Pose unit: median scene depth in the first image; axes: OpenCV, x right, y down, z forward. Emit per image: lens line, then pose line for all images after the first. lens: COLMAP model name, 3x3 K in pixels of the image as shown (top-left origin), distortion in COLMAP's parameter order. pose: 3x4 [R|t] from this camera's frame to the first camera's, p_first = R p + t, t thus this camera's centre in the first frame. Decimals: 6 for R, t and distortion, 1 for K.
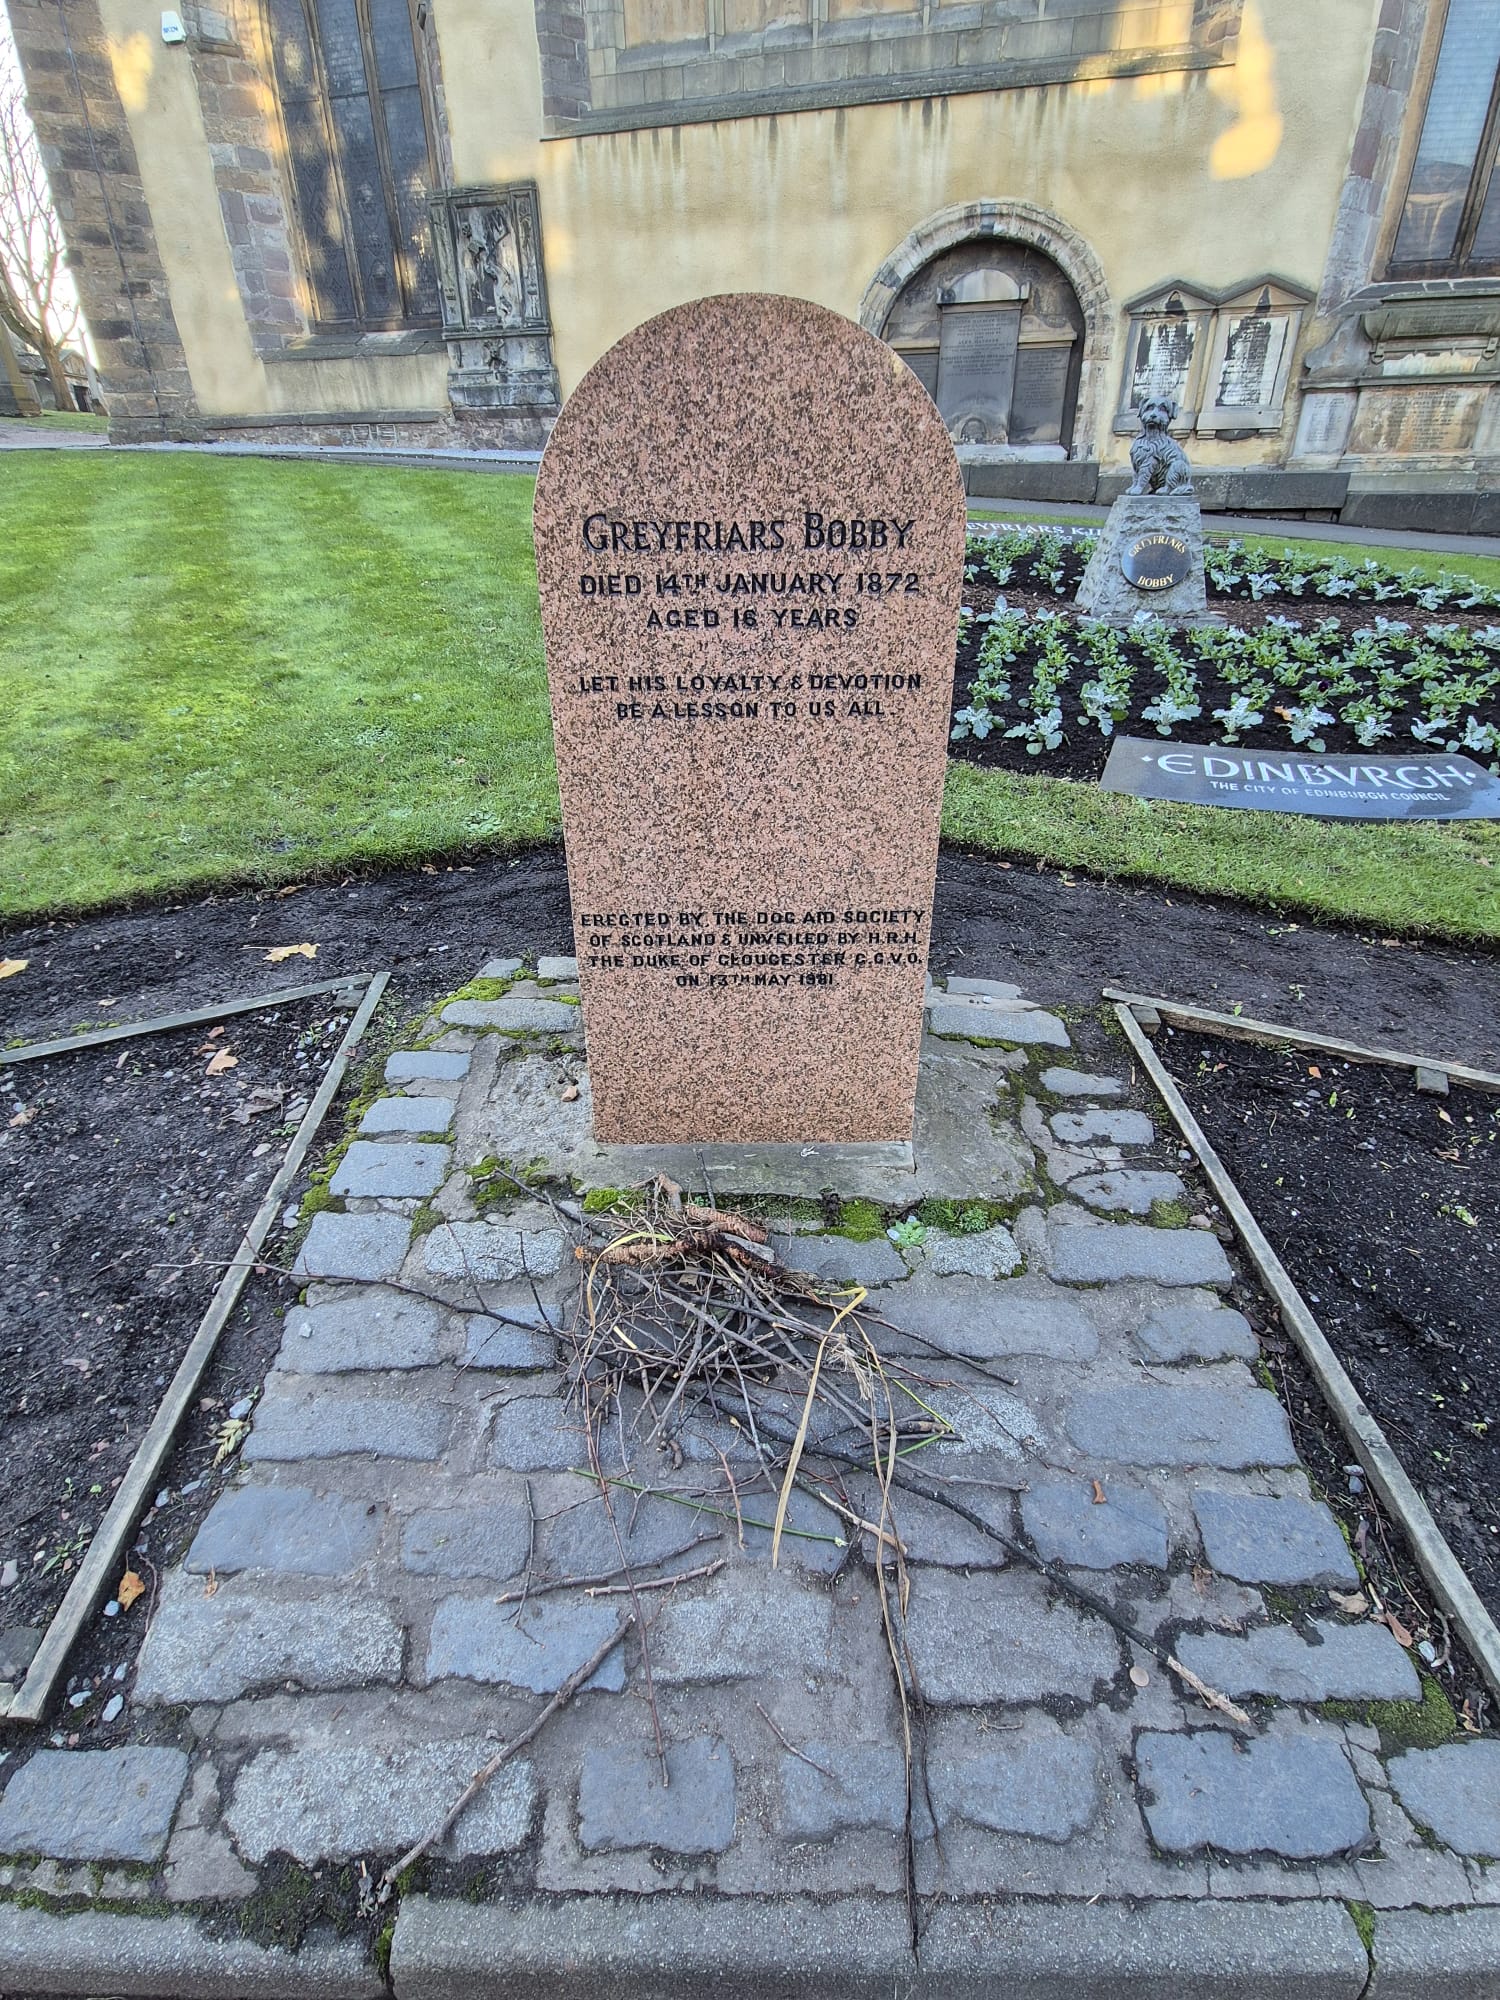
lens RADIAL K [[974.2, 0, 747.1], [0, 974.2, 1006.1], [0, 0, 1]] dist [0.005374, -0.003989]
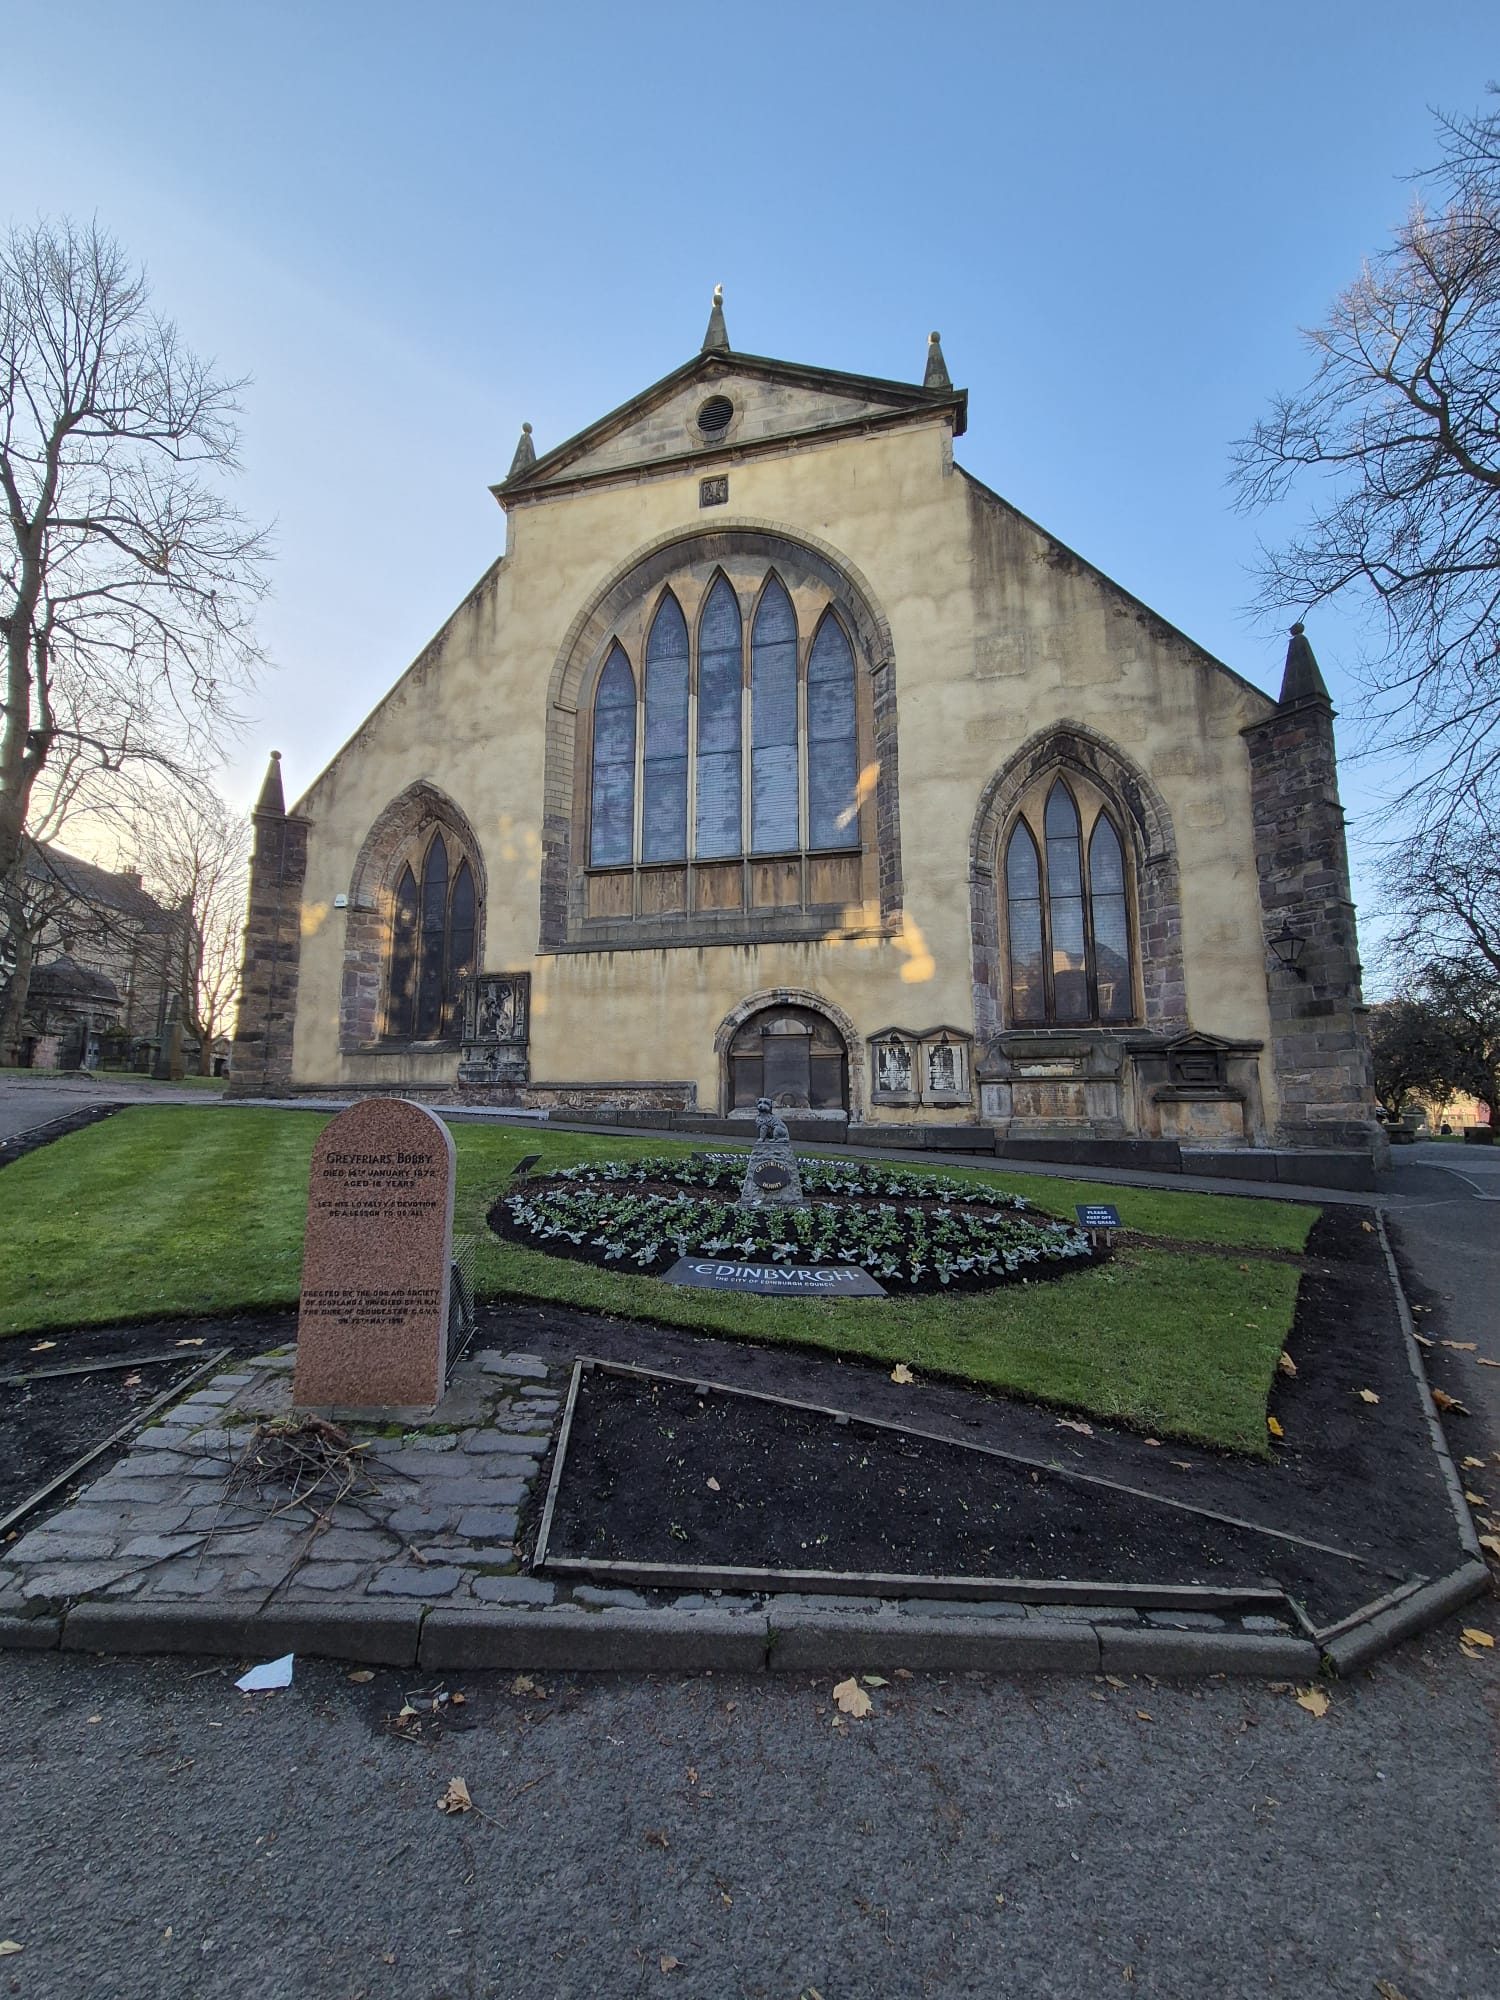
lens RADIAL K [[806.6, 0, 751.2], [0, 806.6, 1004.6], [0, 0, 1]] dist [0.004531, -0.000936]
pose [[0.998356, 0.020796, 0.053414, 0.441507], [0.015191, 0.802547, -0.596395, 0.296001], [-0.055270, 0.596226, 0.800912, -0.622949]]
